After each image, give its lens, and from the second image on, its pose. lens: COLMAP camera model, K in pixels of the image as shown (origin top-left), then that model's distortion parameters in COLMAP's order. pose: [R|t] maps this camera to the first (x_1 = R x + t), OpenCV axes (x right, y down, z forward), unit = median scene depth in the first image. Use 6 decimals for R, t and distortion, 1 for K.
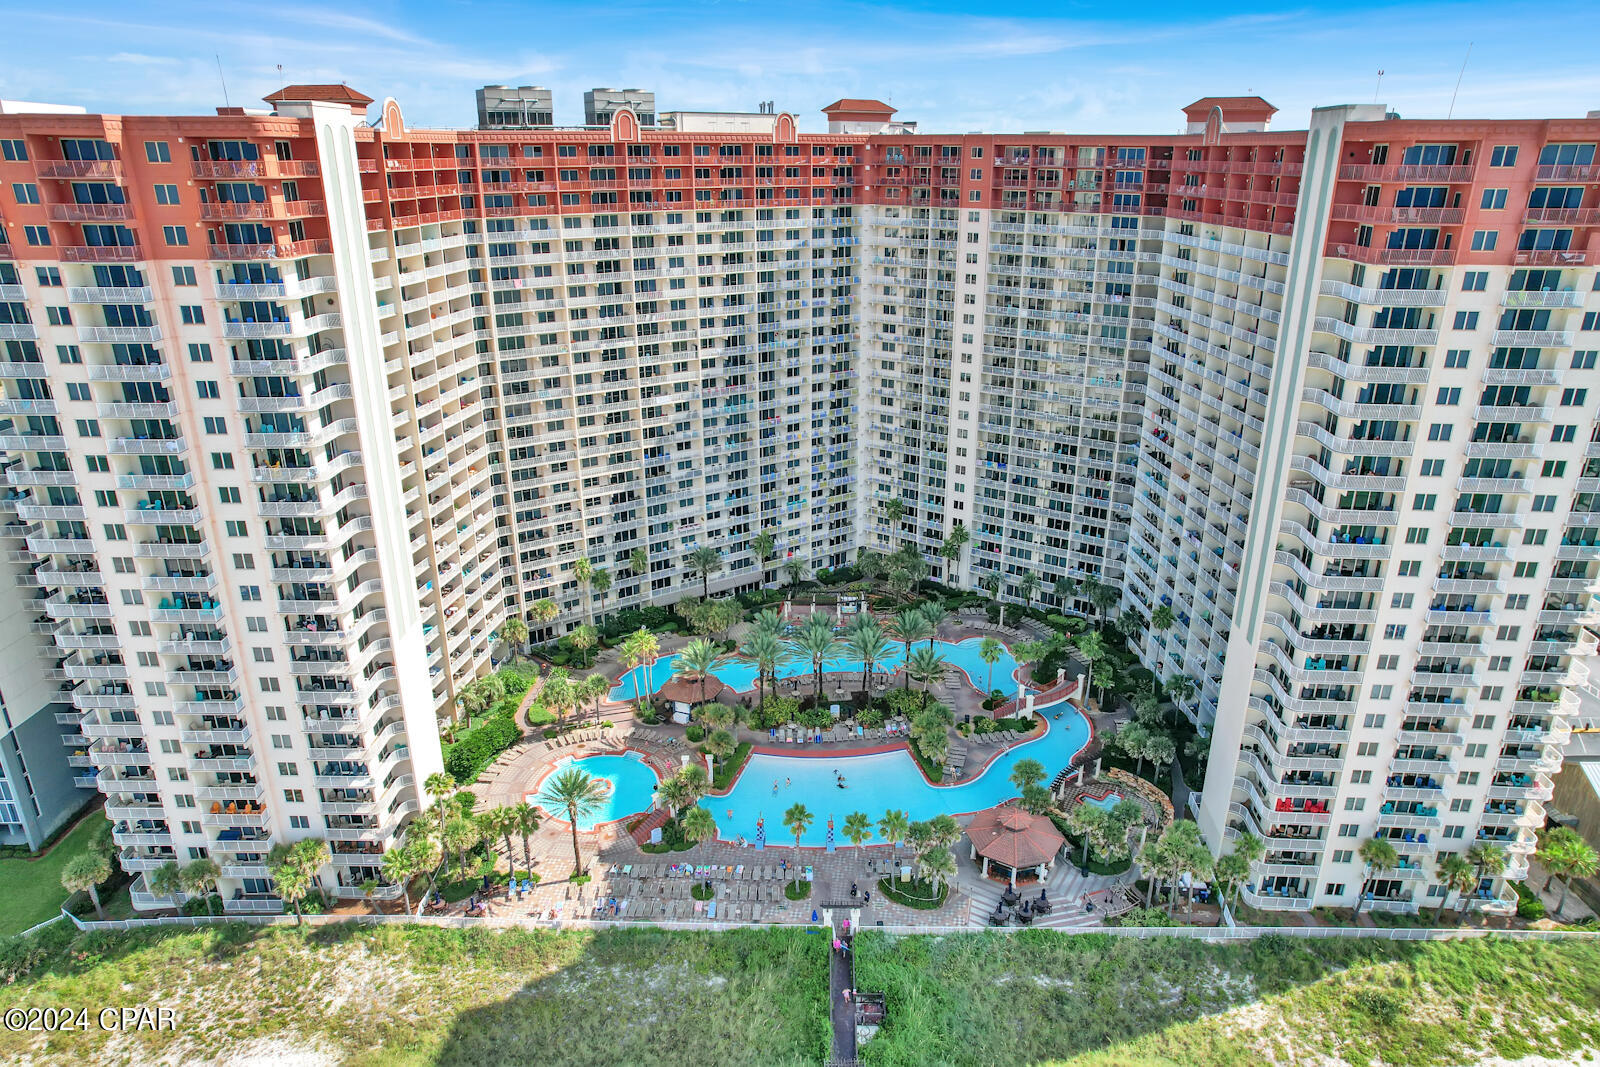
lens RADIAL K [[1021.1, 0, 807.9], [0, 1021.1, 533.0], [0, 0, 1]] dist [-0.076024, 0.070207]
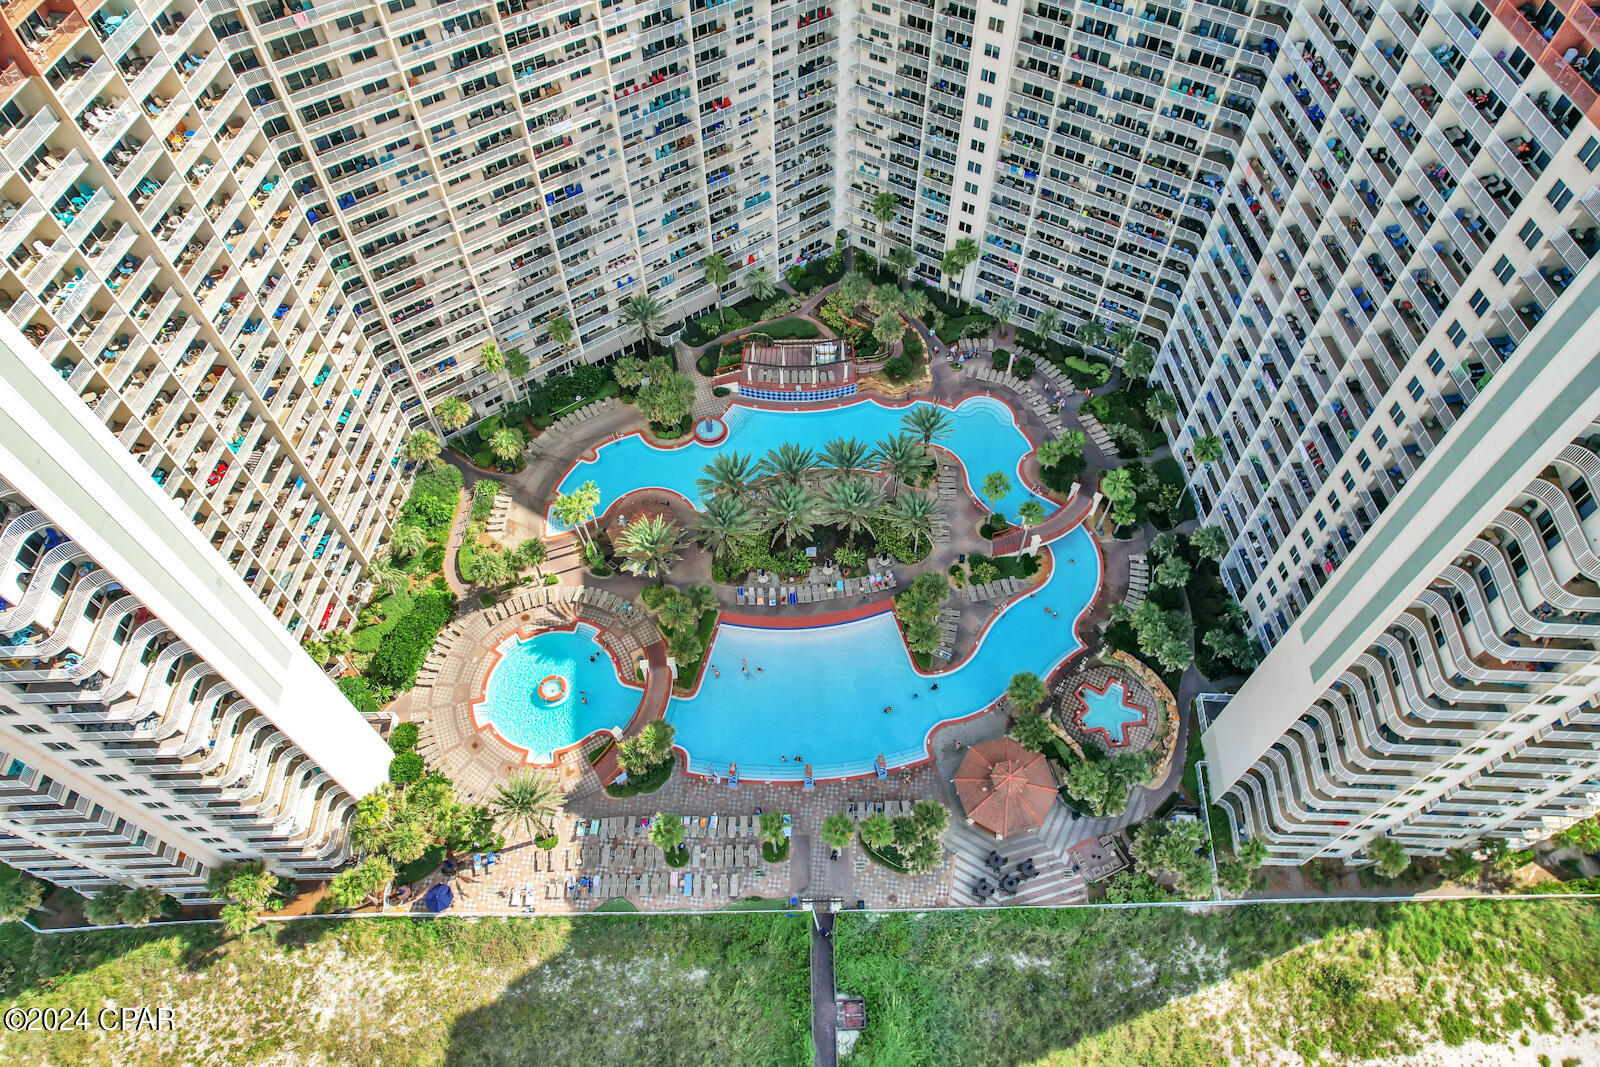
lens RADIAL K [[1021.1, 0, 807.9], [0, 1021.1, 533.0], [0, 0, 1]] dist [-0.076024, 0.070207]
pose [[0.999501, -0.026524, 0.017160, 0.013056], [0.011573, 0.812864, 0.582338, -0.495662], [-0.029395, -0.581849, 0.812765, 0.431147]]
